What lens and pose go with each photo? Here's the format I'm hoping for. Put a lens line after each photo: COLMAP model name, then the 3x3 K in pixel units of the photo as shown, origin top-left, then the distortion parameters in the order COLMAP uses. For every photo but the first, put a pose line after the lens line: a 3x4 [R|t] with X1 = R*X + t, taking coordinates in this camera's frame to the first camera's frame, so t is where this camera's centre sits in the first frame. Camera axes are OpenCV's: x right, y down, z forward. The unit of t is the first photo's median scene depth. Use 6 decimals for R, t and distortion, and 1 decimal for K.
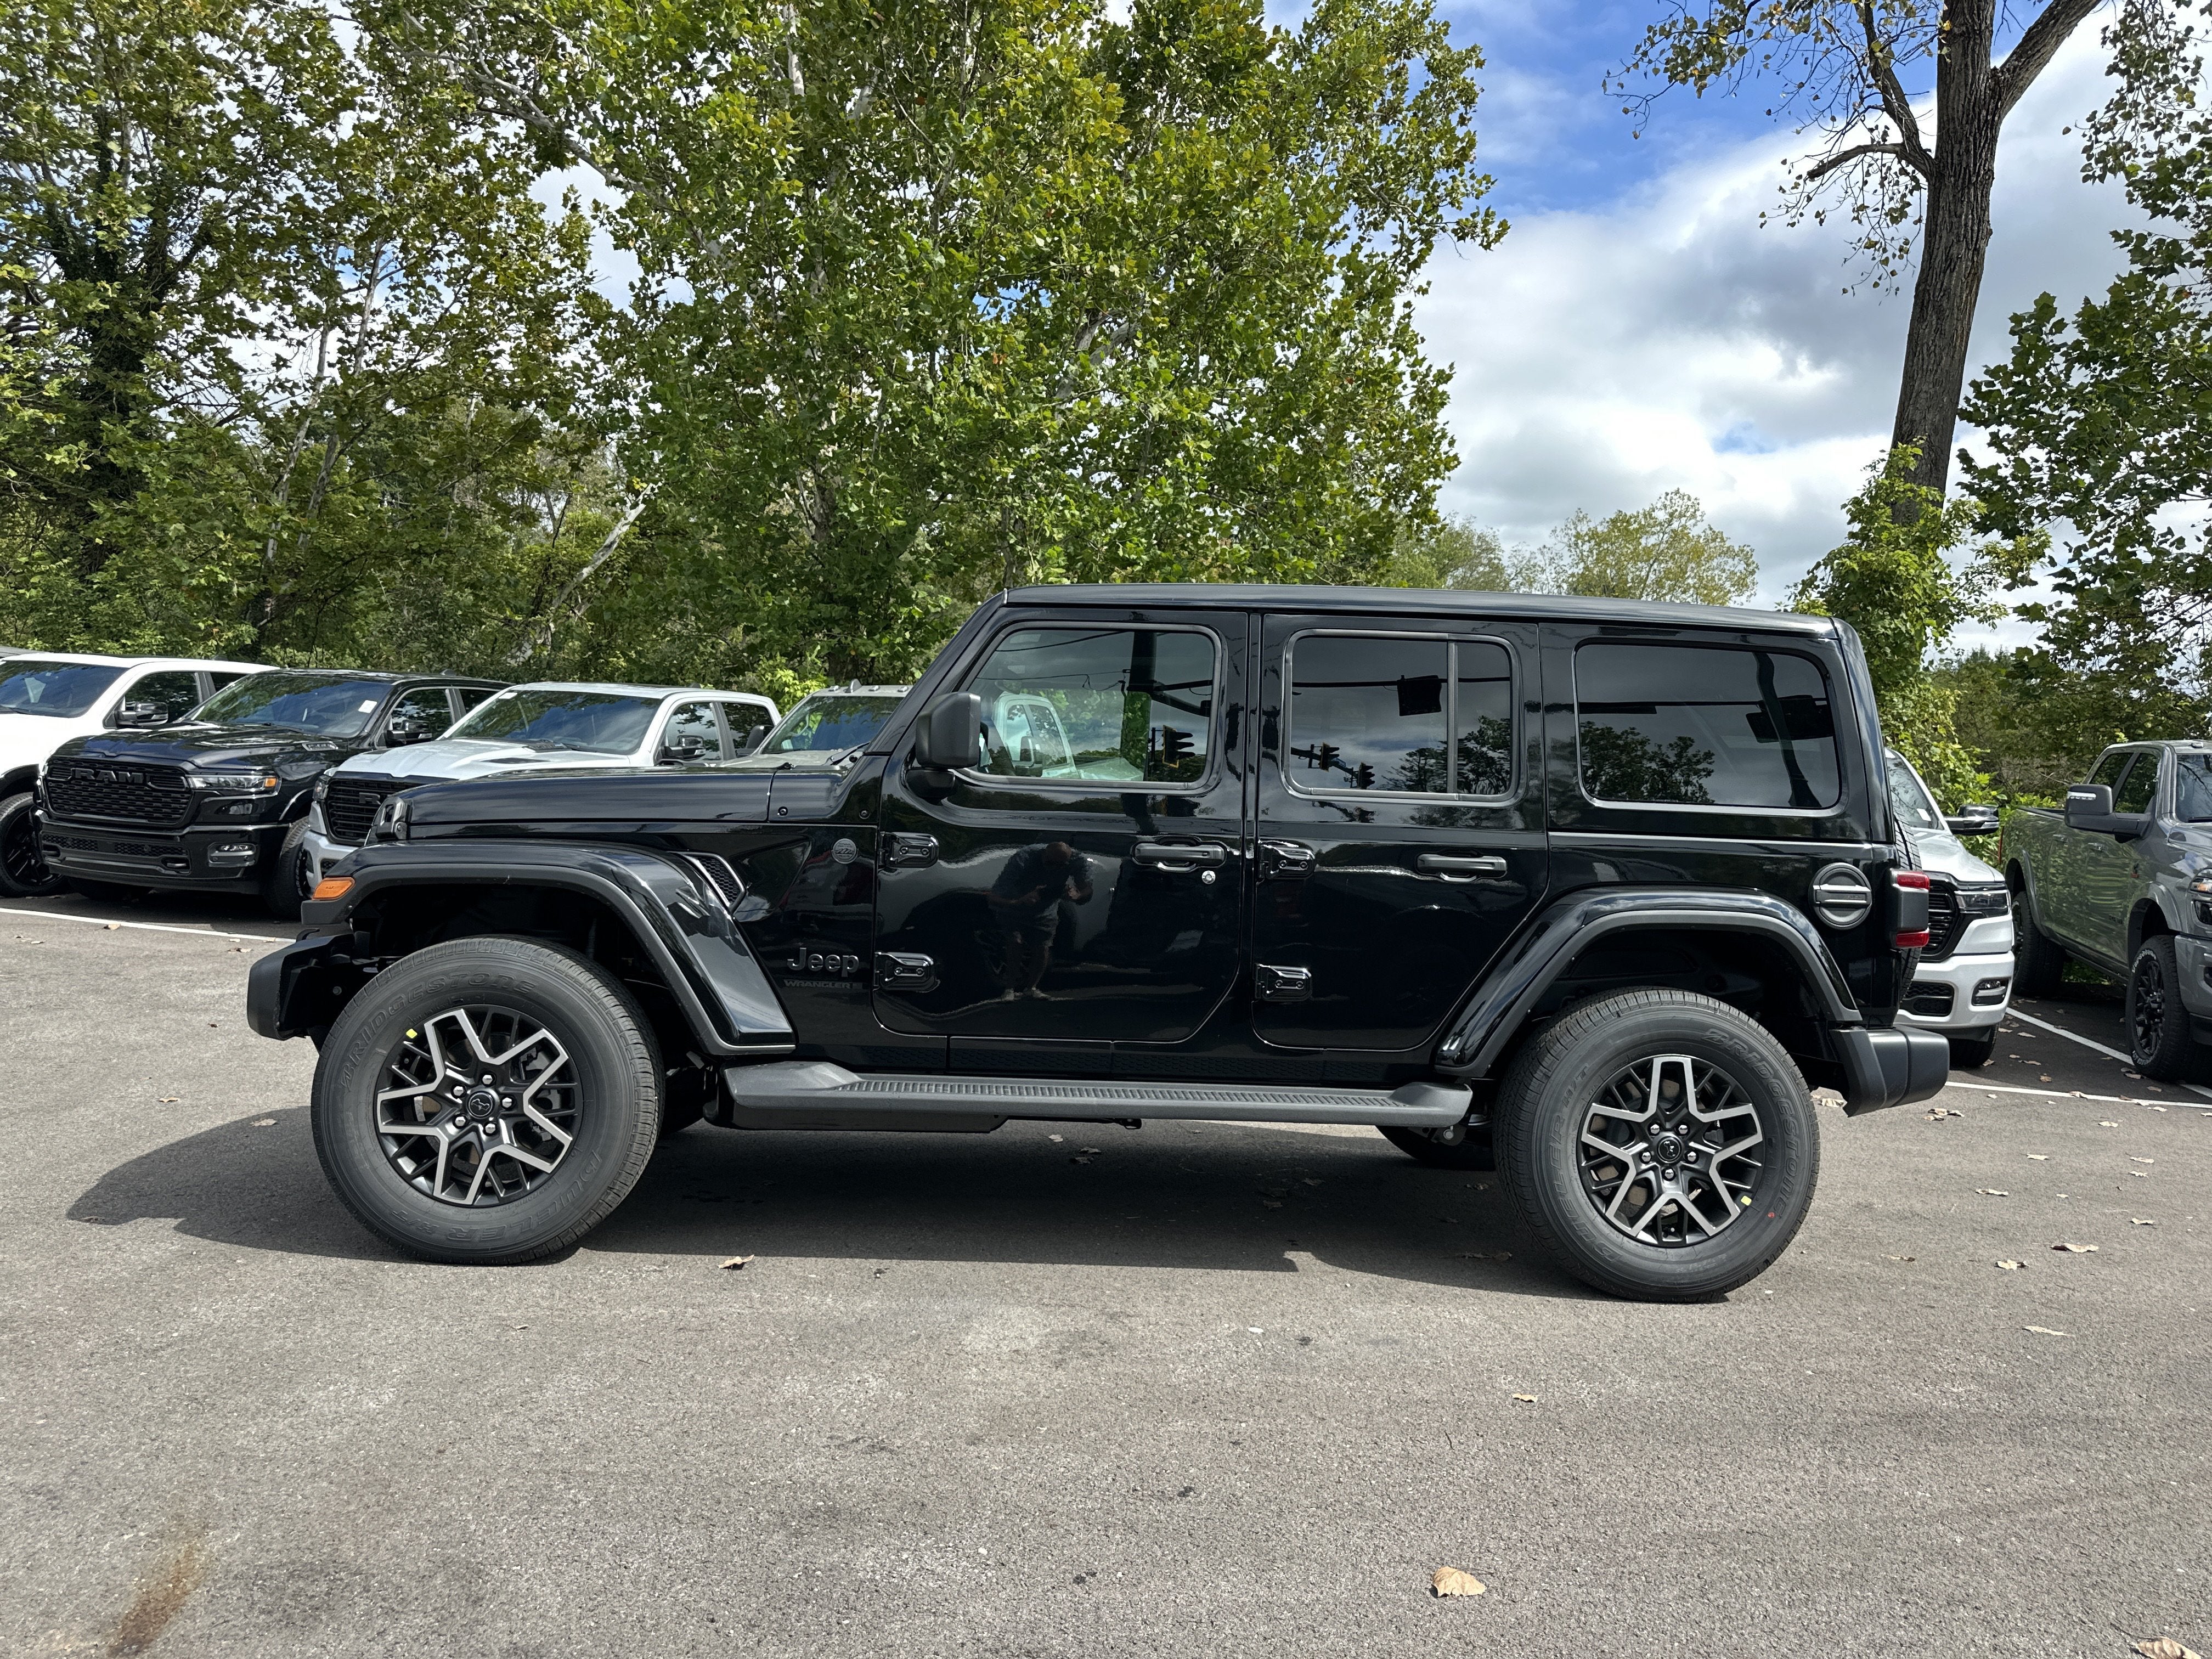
lens RADIAL K [[1579.1, 0, 1106.0], [0, 1579.1, 829.5], [0, 0, 1]] dist [0.012468, -0.018301]
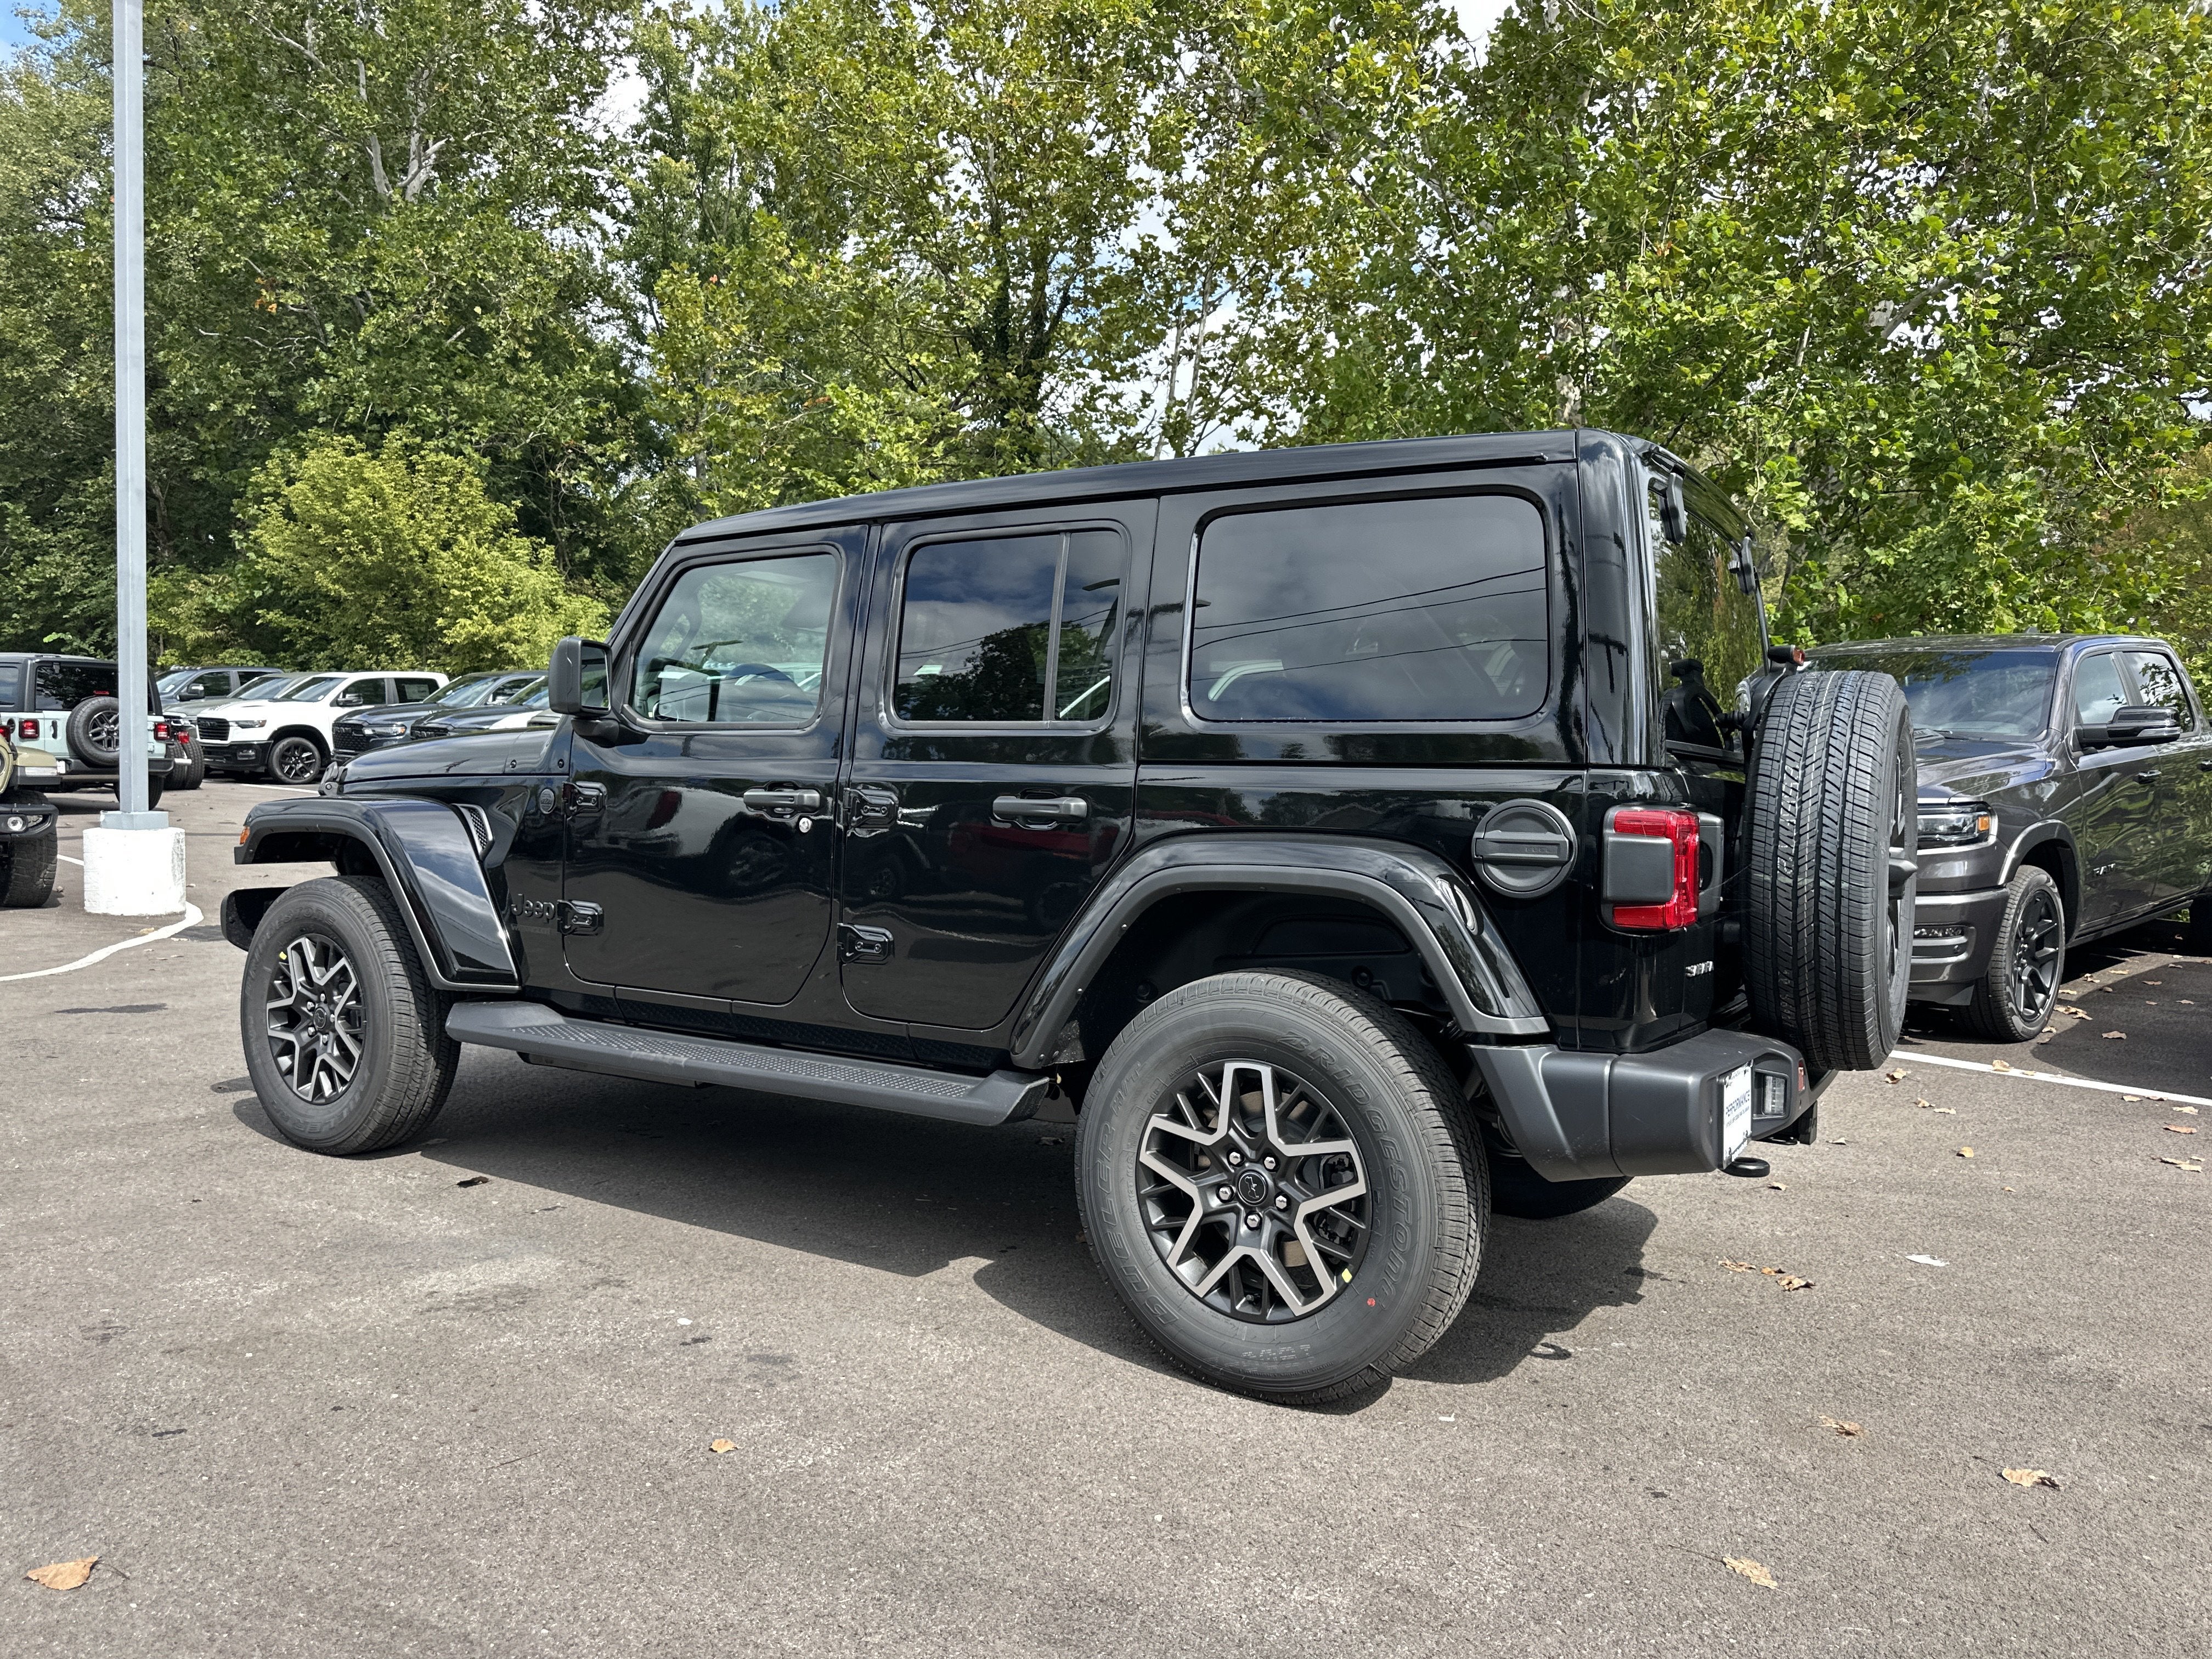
lens RADIAL K [[1567.3, 0, 1111.5], [0, 1567.3, 791.3], [0, 0, 1]] dist [0.055463, -0.106689]
pose [[0.816069, -0.016559, -0.577717, 0.730929], [0.008251, 0.999821, -0.017002, 0.028832], [0.577895, 0.009108, 0.816060, 0.361845]]
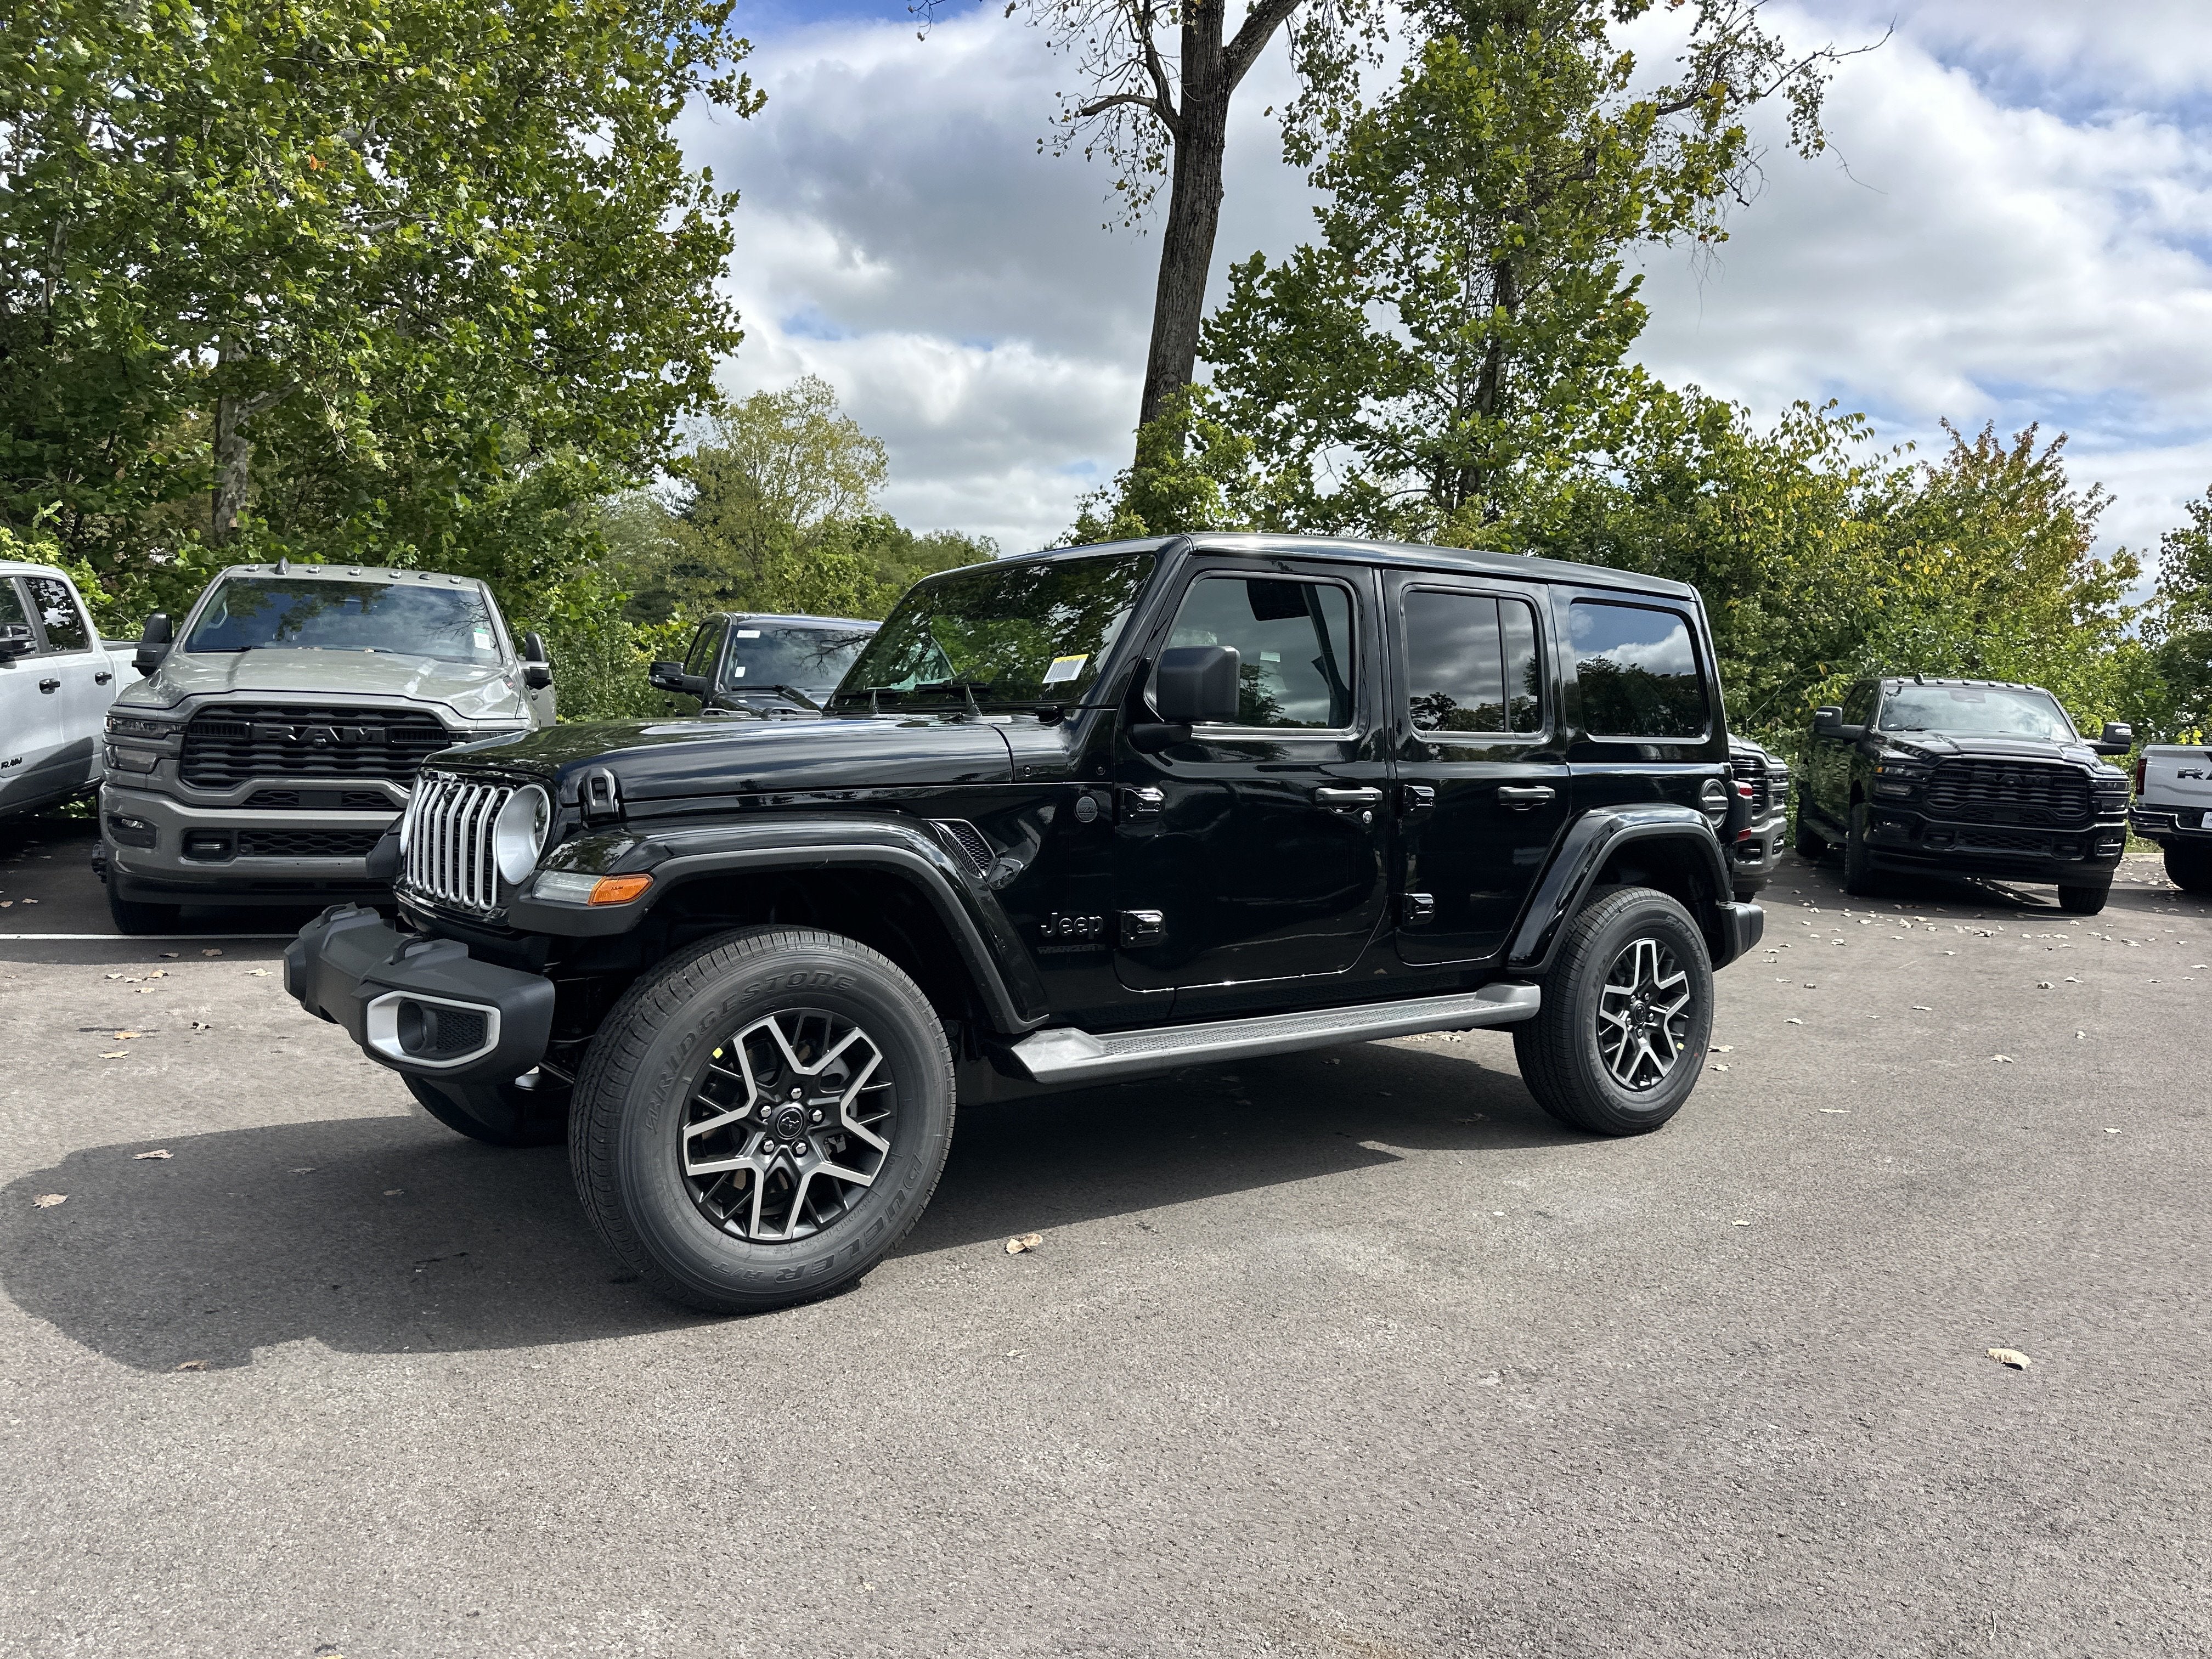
lens RADIAL K [[1579.1, 0, 1106.0], [0, 1579.1, 829.5], [0, 0, 1]] dist [0.012468, -0.018301]
pose [[0.842237, -0.052857, 0.536511, -0.659606], [0.009694, 0.996506, 0.082957, -0.050048], [-0.539021, -0.064668, 0.839806, 0.190804]]
